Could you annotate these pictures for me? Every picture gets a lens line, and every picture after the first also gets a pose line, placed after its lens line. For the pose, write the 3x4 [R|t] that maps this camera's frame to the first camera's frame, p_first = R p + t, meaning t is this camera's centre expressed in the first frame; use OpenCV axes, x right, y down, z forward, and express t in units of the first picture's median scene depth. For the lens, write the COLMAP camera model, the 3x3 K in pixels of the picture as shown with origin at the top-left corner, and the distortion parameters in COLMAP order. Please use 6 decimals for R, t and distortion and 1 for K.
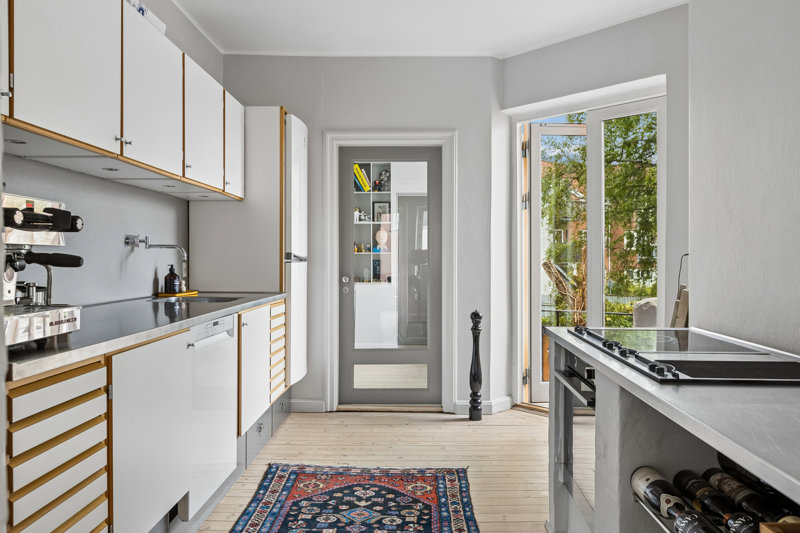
lens RADIAL K [[614.3, 0, 398.9], [0, 614.3, 257.4], [0, 0, 1]] dist [0.000181, 0.003869]
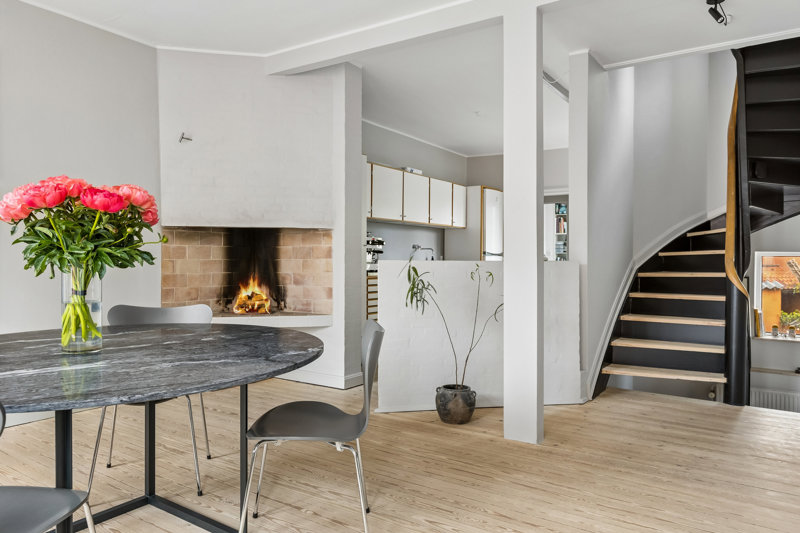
lens RADIAL K [[562.5, 0, 400.0], [0, 562.5, 266.5], [0, 0, 1]] dist [0.000010, -0.000016]
pose [[0.837353, 0.011713, -0.546537, 0.773747], [-0.004226, 0.999879, 0.014954, 0.020871], [0.546646, -0.010213, 0.837301, -0.993883]]
